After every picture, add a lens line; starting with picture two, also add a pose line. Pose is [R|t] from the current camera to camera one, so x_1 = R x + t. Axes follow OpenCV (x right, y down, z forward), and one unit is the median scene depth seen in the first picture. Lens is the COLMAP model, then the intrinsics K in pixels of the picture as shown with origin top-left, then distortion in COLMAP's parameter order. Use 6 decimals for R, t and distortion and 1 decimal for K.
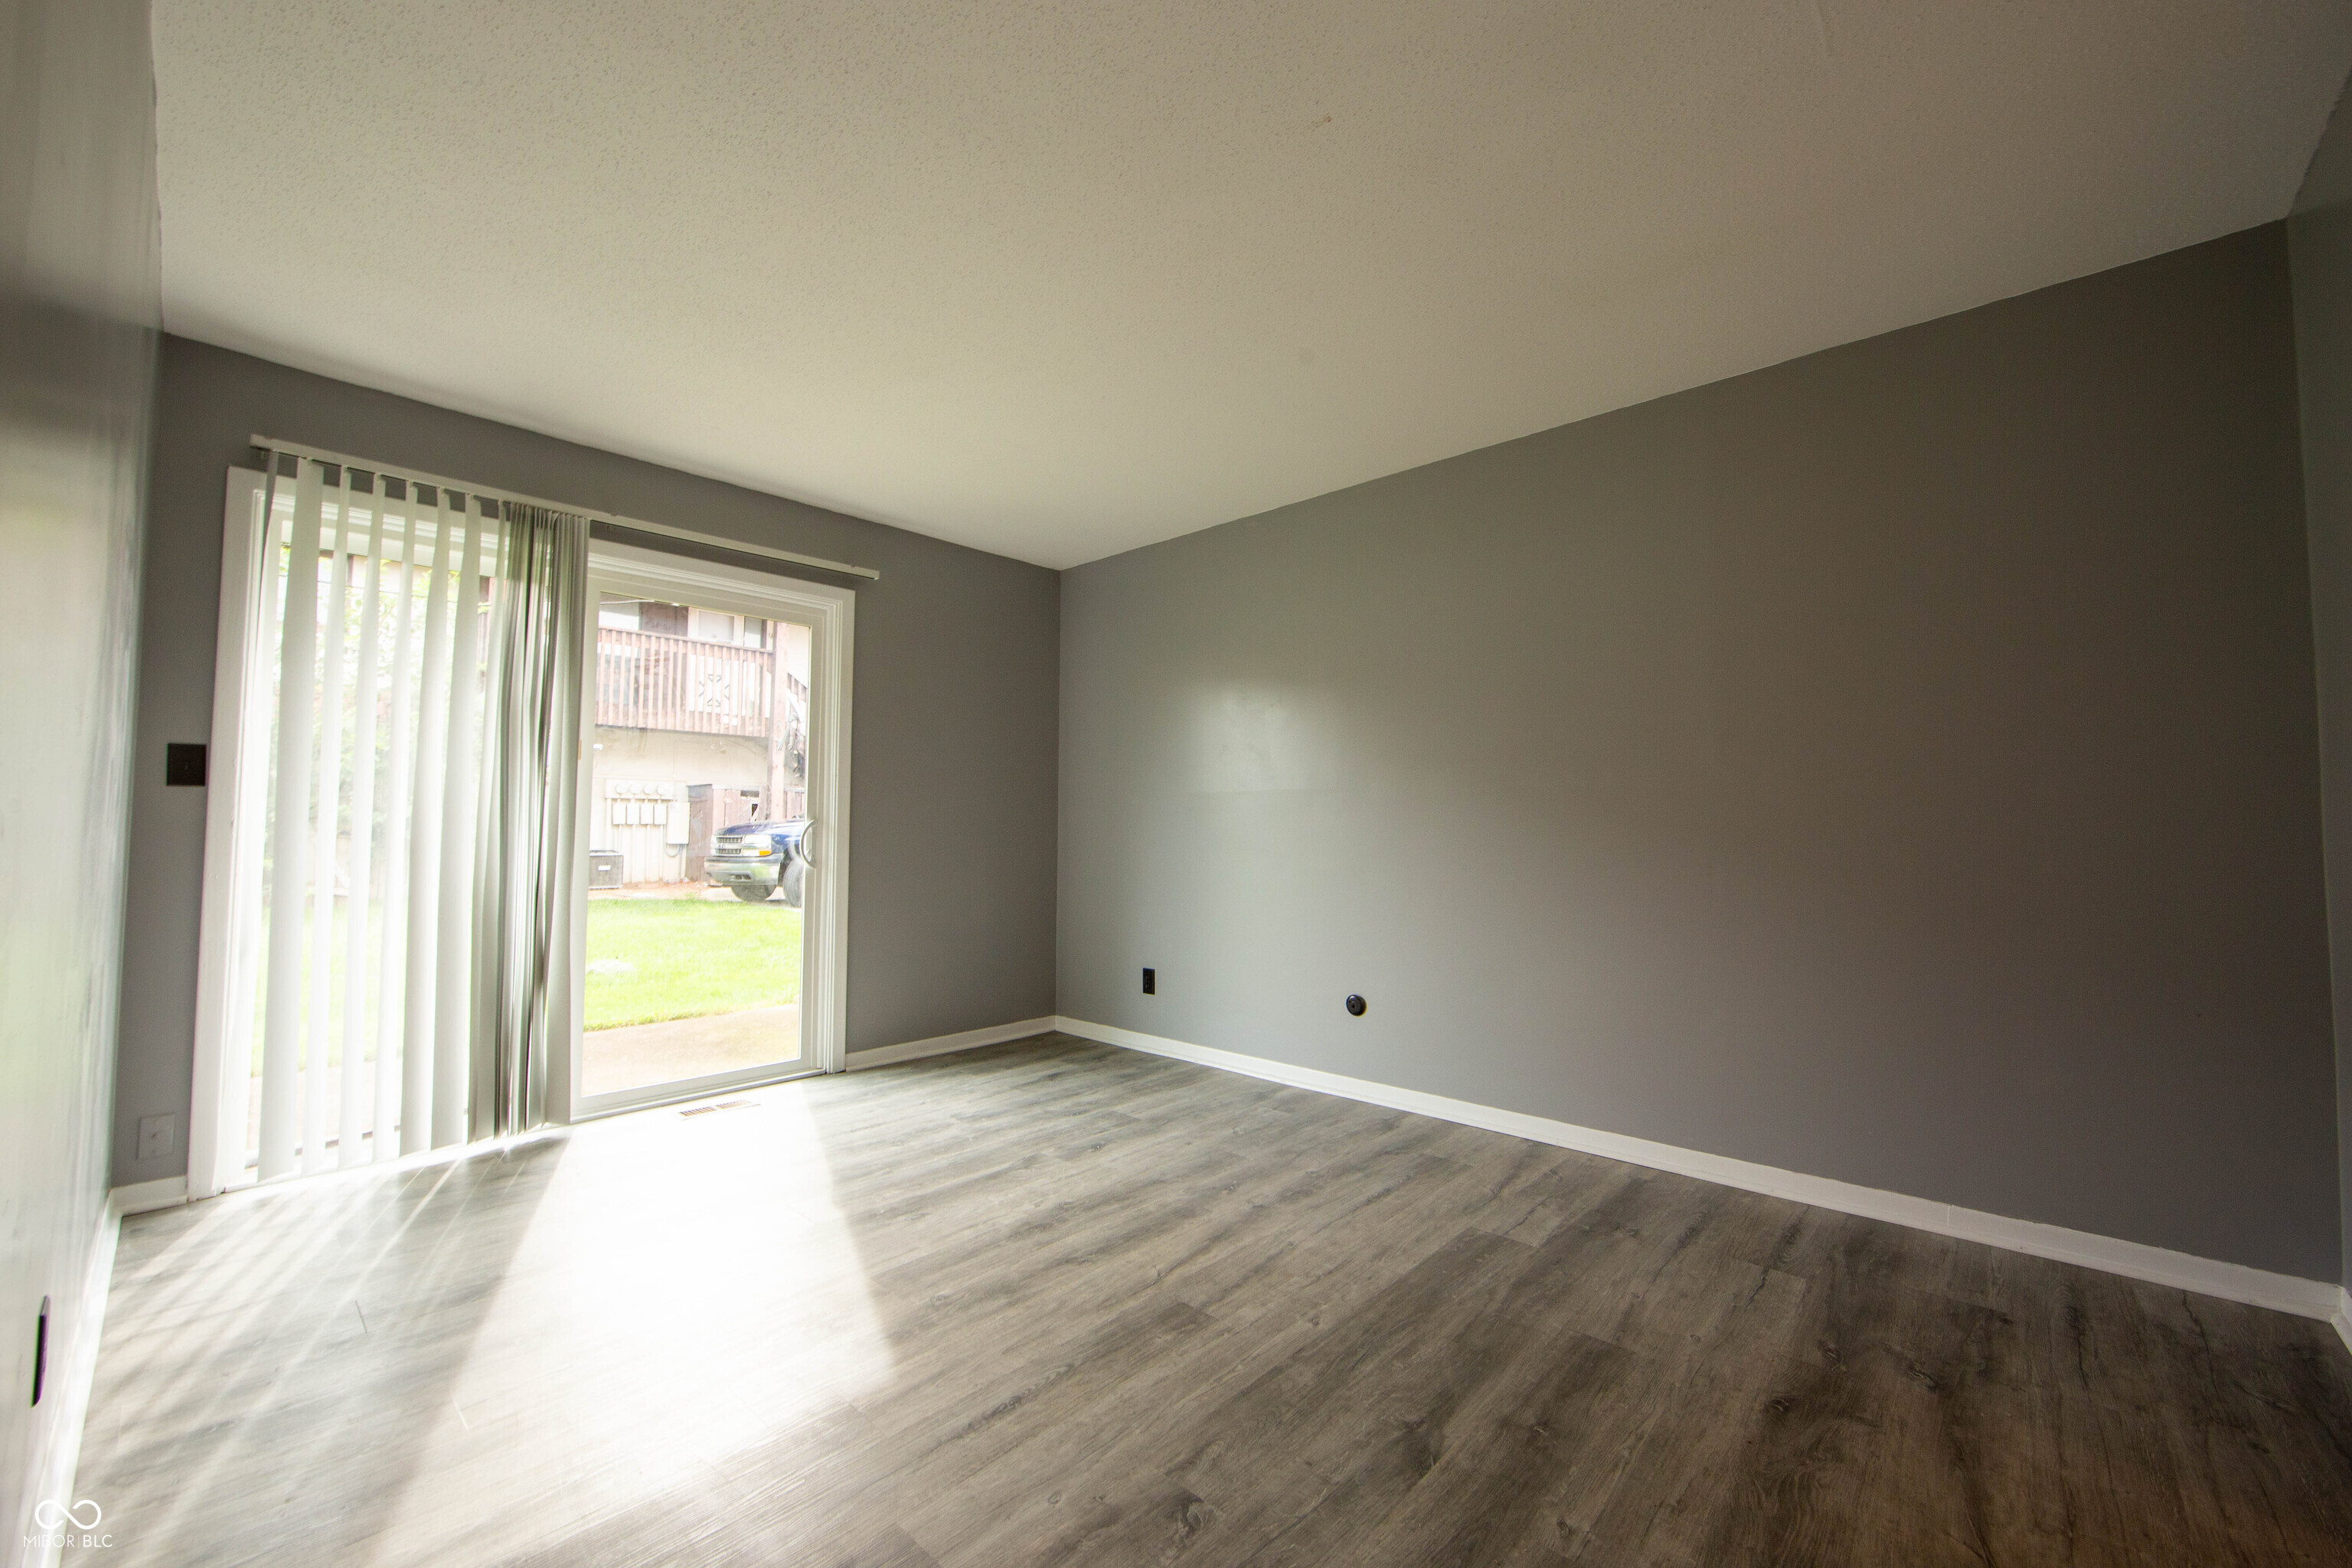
lens RADIAL K [[924.3, 0, 1176.0], [0, 924.3, 784.0], [0, 0, 1]] dist [-0.012960, 0.002420]
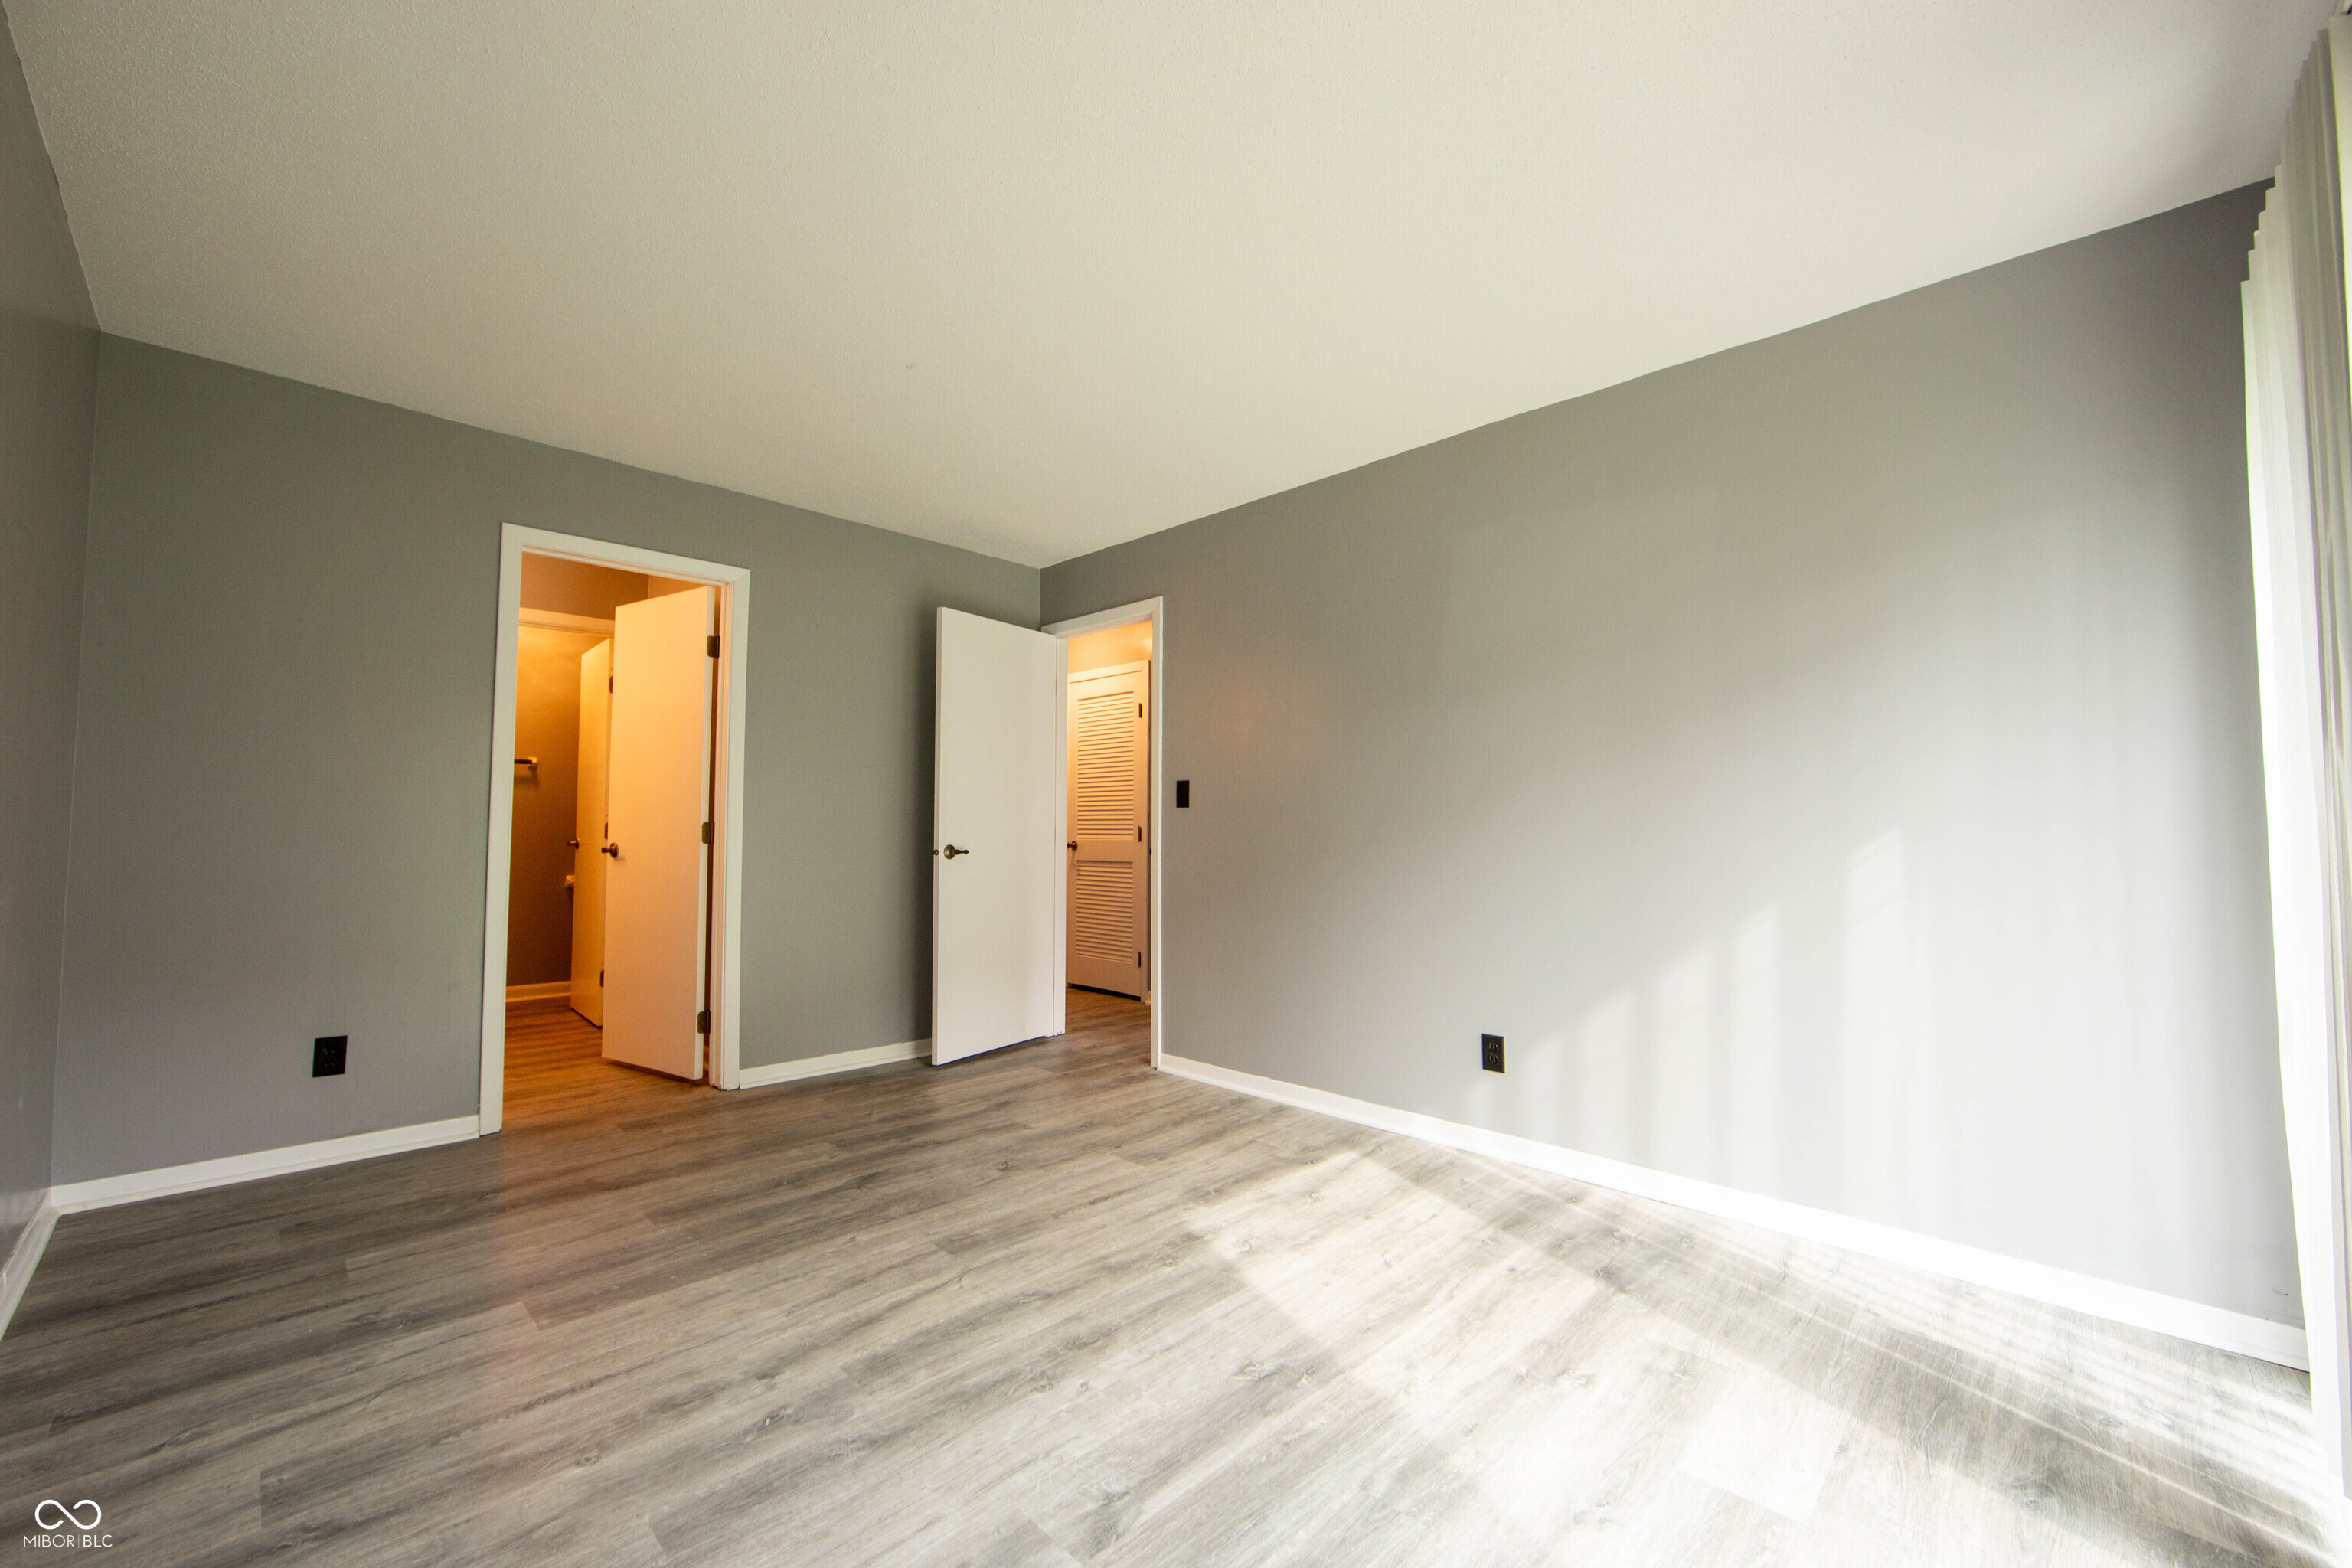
lens RADIAL K [[924.3, 0, 1176.0], [0, 924.3, 784.0], [0, 0, 1]] dist [-0.012960, 0.002420]
pose [[-0.999404, -0.006615, 0.033890, -0.281761], [-0.009950, 0.995017, -0.099210, 0.095397], [-0.033065, -0.099488, -0.994489, 2.033975]]
